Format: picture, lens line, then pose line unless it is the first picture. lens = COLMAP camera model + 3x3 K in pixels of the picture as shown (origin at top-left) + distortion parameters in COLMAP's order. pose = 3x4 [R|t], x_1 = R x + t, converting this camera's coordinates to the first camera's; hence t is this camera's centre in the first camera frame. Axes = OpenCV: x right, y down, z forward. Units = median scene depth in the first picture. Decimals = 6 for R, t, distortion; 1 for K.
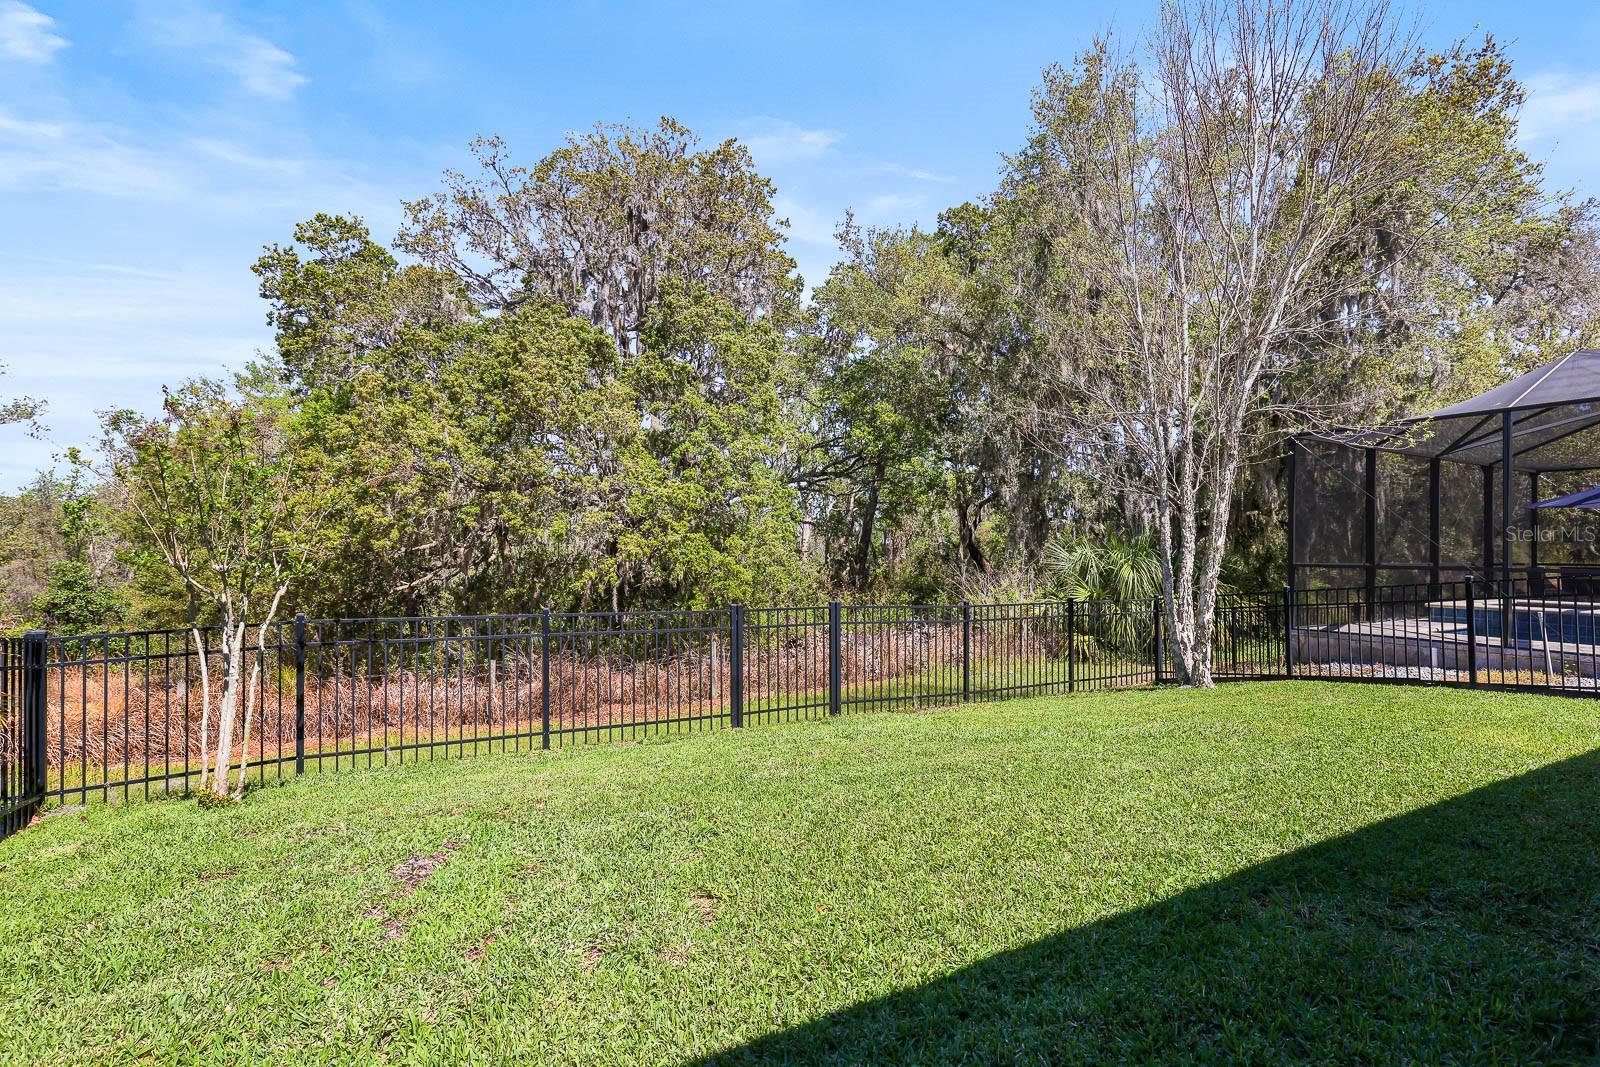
lens RADIAL K [[792.2, 0, 800.0], [0, 792.2, 533.5], [0, 0, 1]] dist [-0.001101, -0.000092]
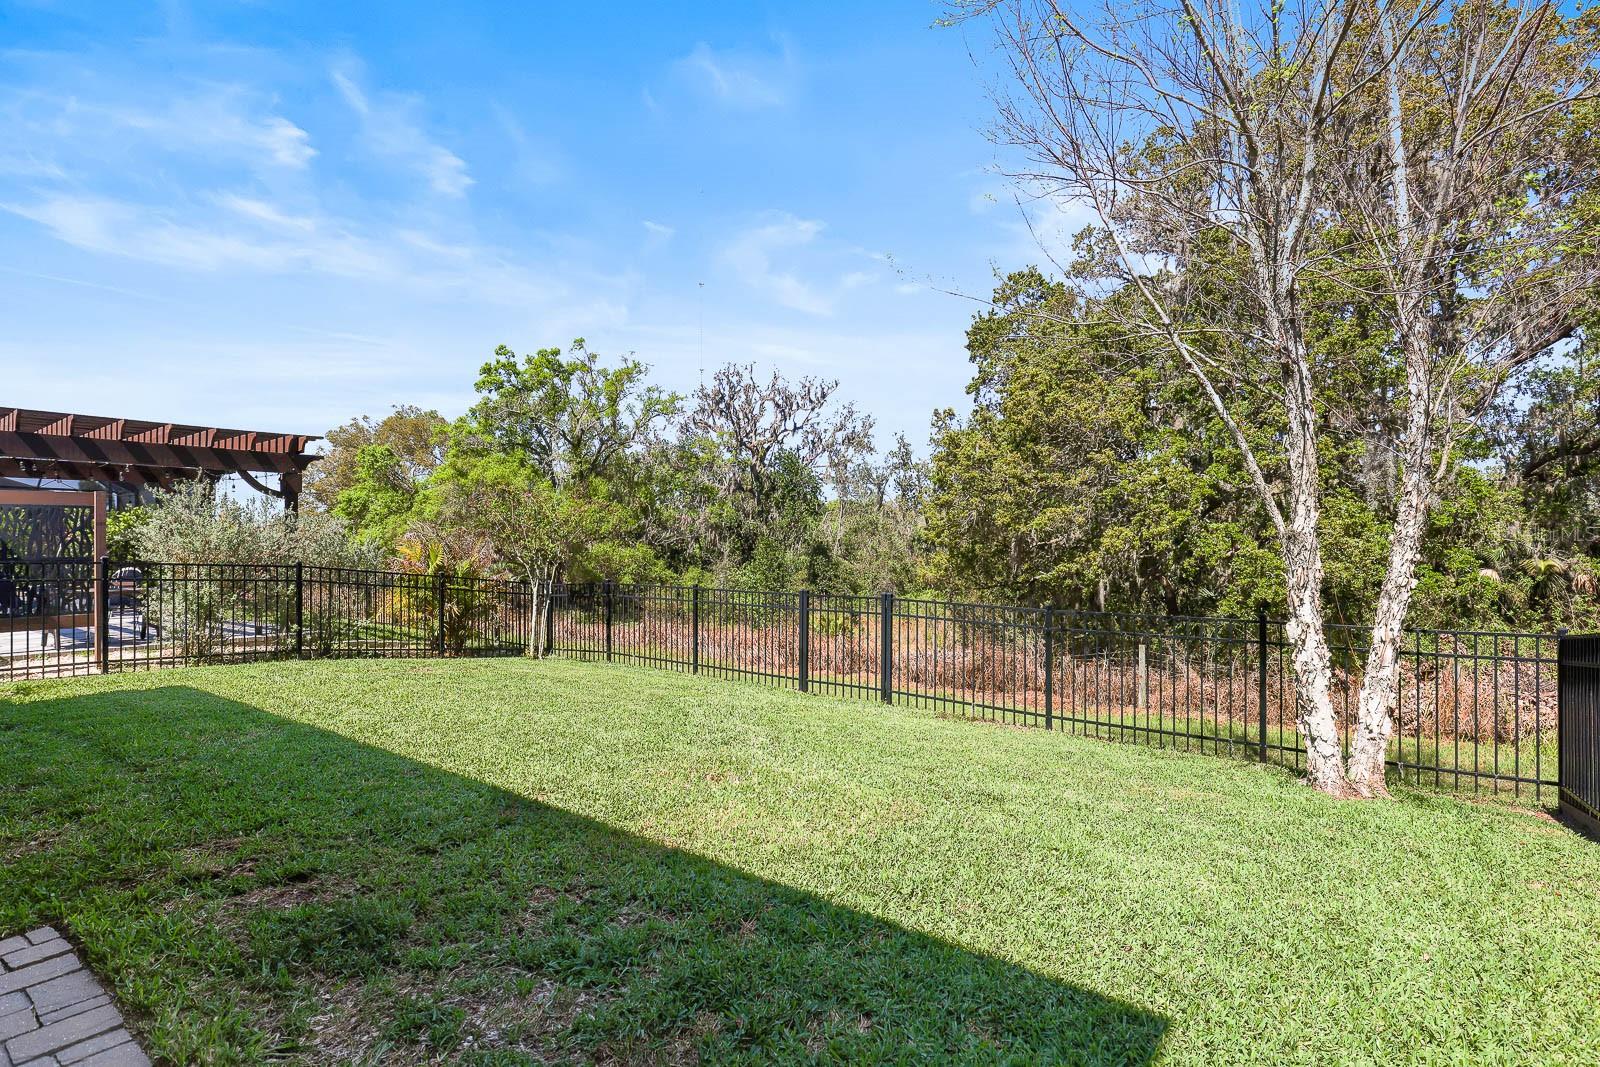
lens RADIAL K [[792.2, 0, 800.0], [0, 792.2, 533.5], [0, 0, 1]] dist [-0.001101, -0.000092]
pose [[0.422885, -0.012296, -0.906100, 0.973608], [0.019273, 0.999804, -0.004572, 0.005048], [0.905979, -0.015530, 0.423039, 0.446612]]
